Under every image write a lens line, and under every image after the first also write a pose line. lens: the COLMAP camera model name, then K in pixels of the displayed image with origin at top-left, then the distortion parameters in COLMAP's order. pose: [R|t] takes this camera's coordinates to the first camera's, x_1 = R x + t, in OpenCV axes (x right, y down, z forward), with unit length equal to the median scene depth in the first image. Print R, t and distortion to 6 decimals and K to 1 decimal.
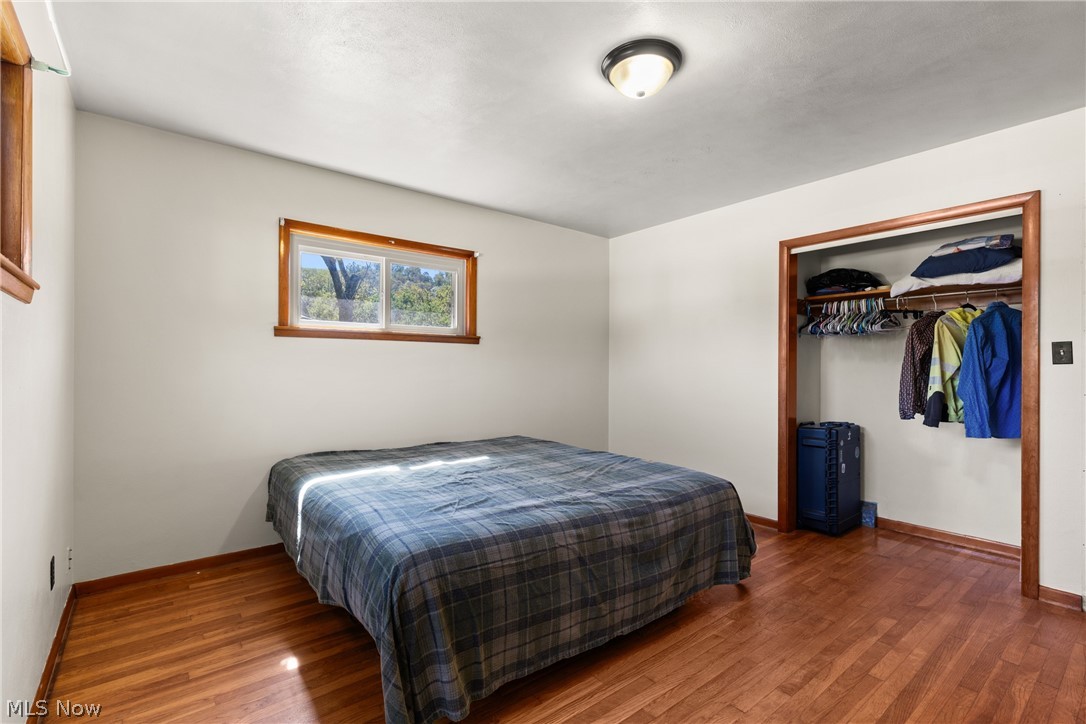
lens RADIAL K [[490.6, 0, 543.7], [0, 490.6, 368.6], [0, 0, 1]] dist [0.003271, 0.000241]
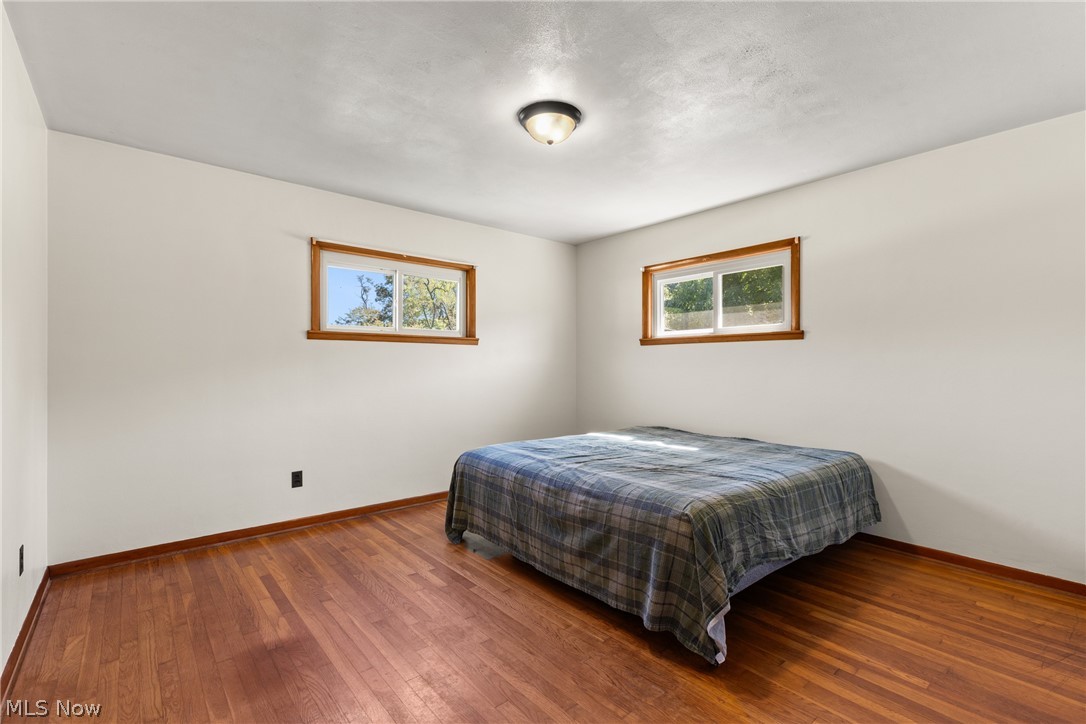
lens RADIAL K [[490.6, 0, 543.7], [0, 490.6, 368.6], [0, 0, 1]] dist [0.003271, 0.000241]
pose [[0.030444, 0.001207, -0.999536, 1.263402], [0.000438, 0.999999, 0.001221, 0.005336], [0.999536, -0.000475, 0.030443, 0.840474]]
